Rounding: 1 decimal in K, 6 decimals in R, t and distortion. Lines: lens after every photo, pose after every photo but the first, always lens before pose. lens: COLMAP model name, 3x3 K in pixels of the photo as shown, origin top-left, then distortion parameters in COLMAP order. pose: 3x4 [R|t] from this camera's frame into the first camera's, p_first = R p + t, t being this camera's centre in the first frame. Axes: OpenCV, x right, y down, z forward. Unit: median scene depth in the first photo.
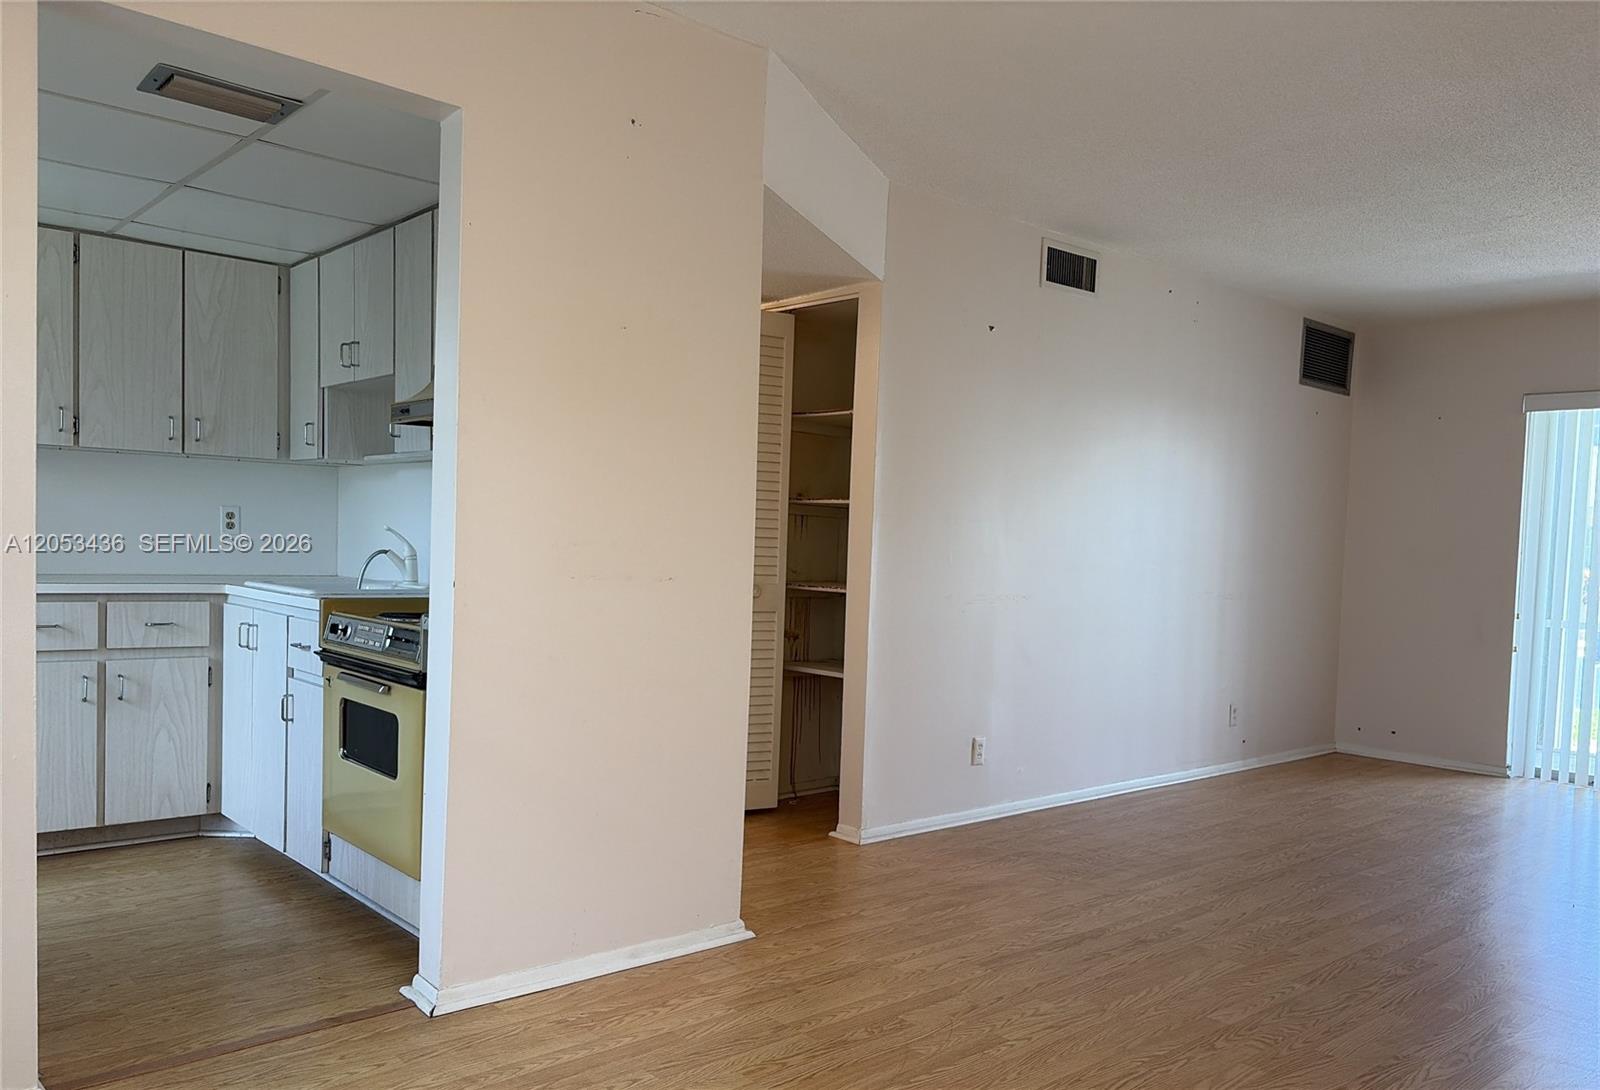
lens RADIAL K [[1205.7, 0, 796.0], [0, 1205.7, 614.2], [0, 0, 1]] dist [0.029181, -0.002648]
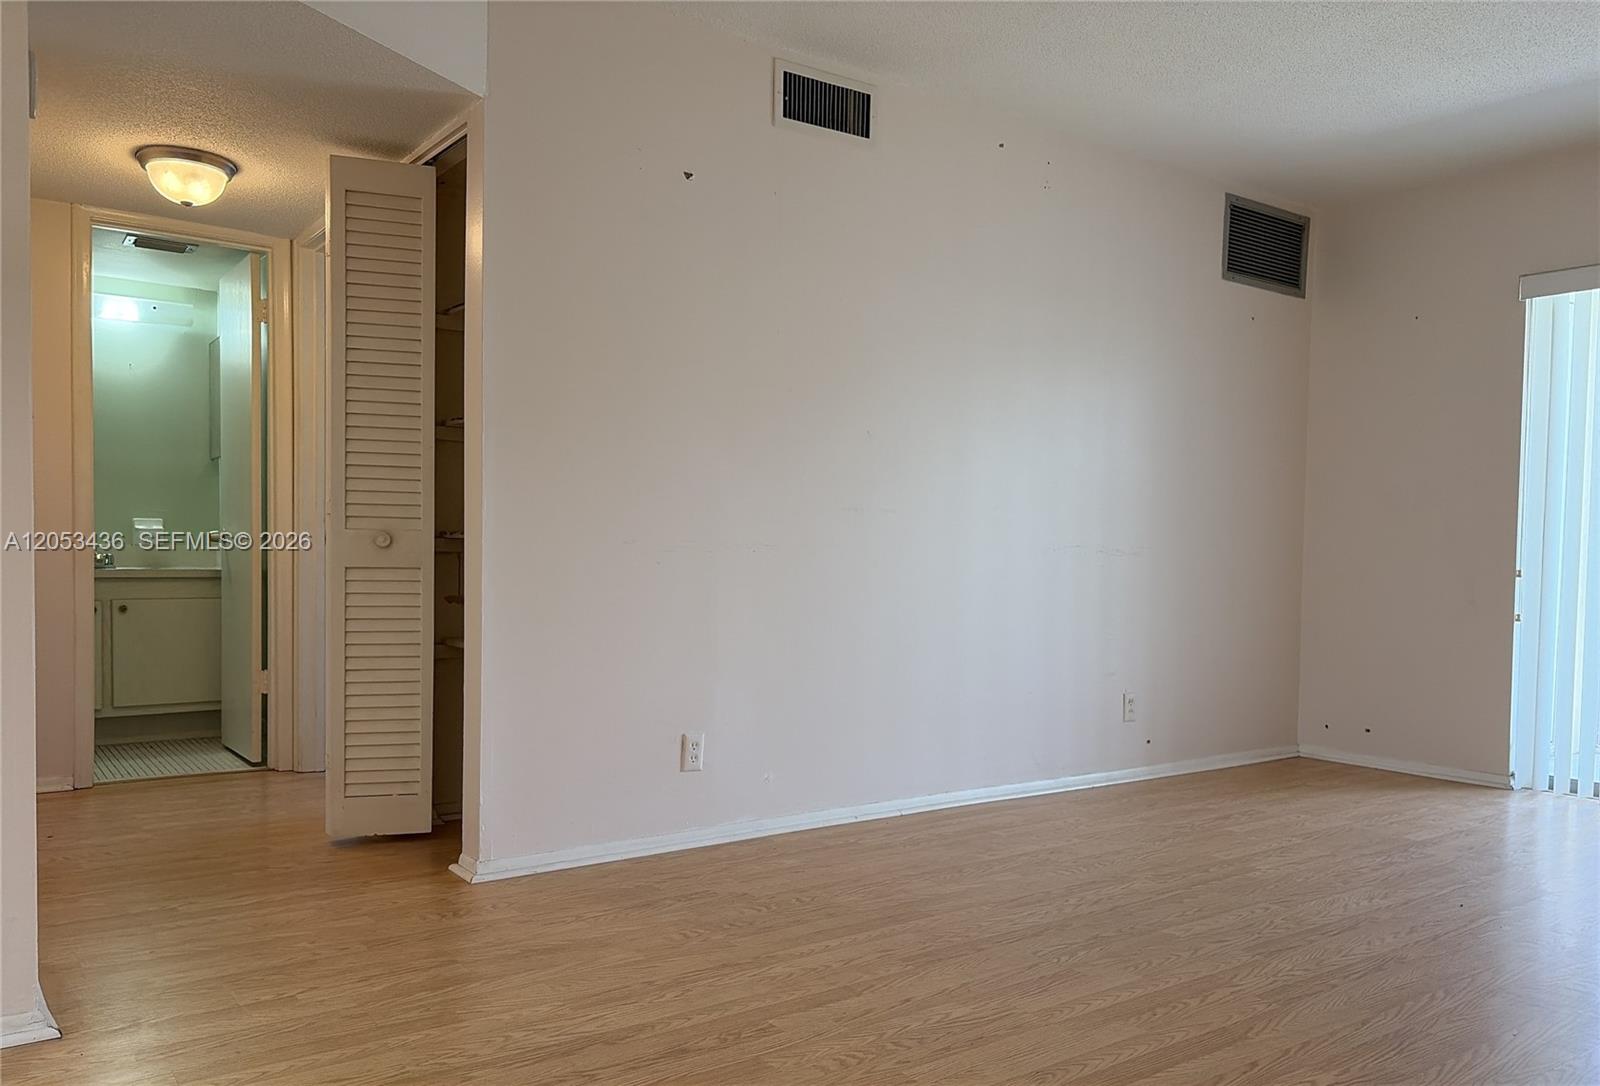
lens RADIAL K [[1205.7, 0, 796.0], [0, 1205.7, 612.2], [0, 0, 1]] dist [0.029181, -0.002648]
pose [[0.994664, -0.013481, -0.102283, 0.217249], [0.012384, 0.999859, -0.011360, 0.027421], [0.102422, 0.010032, 0.994690, 0.202029]]
